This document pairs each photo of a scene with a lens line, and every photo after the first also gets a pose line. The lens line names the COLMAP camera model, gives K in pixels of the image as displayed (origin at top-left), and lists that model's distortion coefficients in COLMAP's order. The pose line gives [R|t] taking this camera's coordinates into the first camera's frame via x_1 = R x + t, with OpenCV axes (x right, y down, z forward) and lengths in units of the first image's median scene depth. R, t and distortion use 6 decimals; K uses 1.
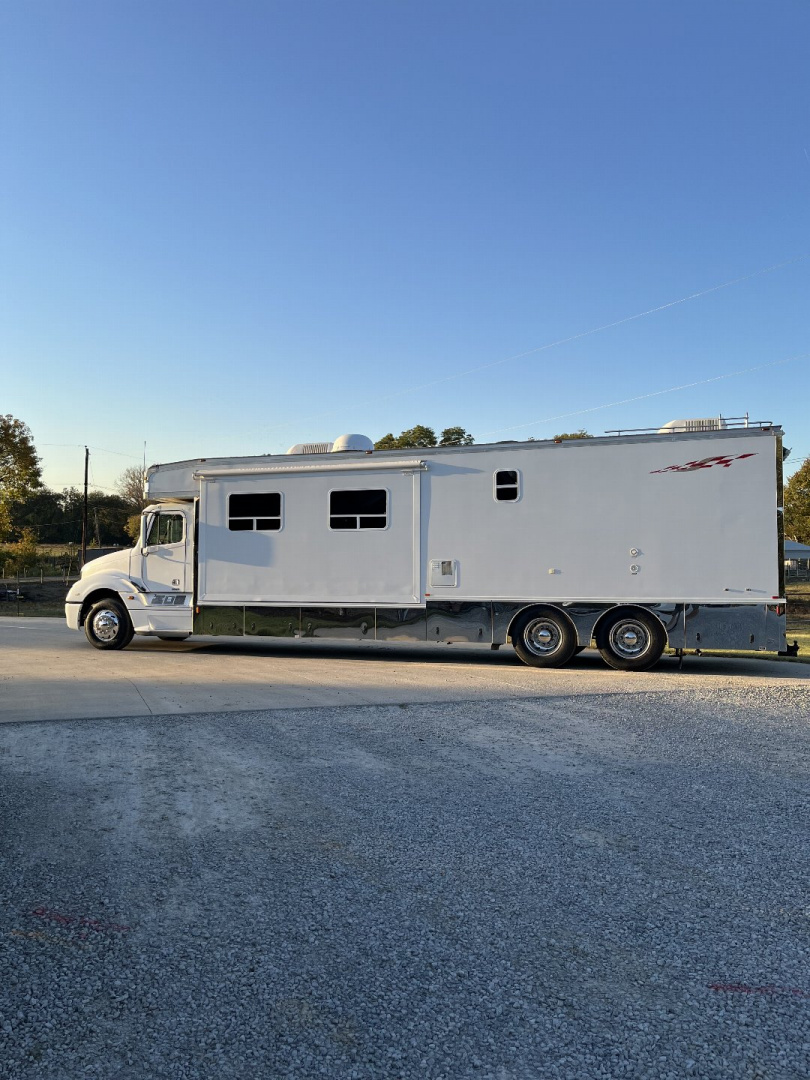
lens RADIAL K [[804.2, 0, 399.6], [0, 804.2, 543.8], [0, 0, 1]] dist [0.063216, -0.102115]
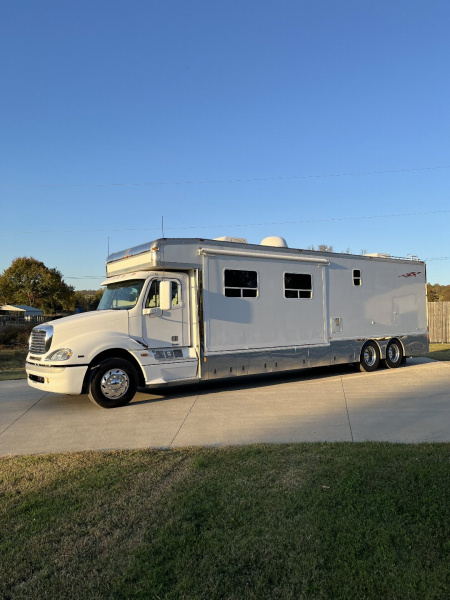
lens RADIAL K [[446.8, 0, 222.0], [0, 446.8, 302.1], [0, 0, 1]] dist [0.063216, -0.102115]
pose [[0.559676, 0.014411, 0.828586, -1.421779], [-0.014350, 0.999867, -0.007697, -0.003769], [-0.828587, -0.007583, 0.559809, 1.040116]]
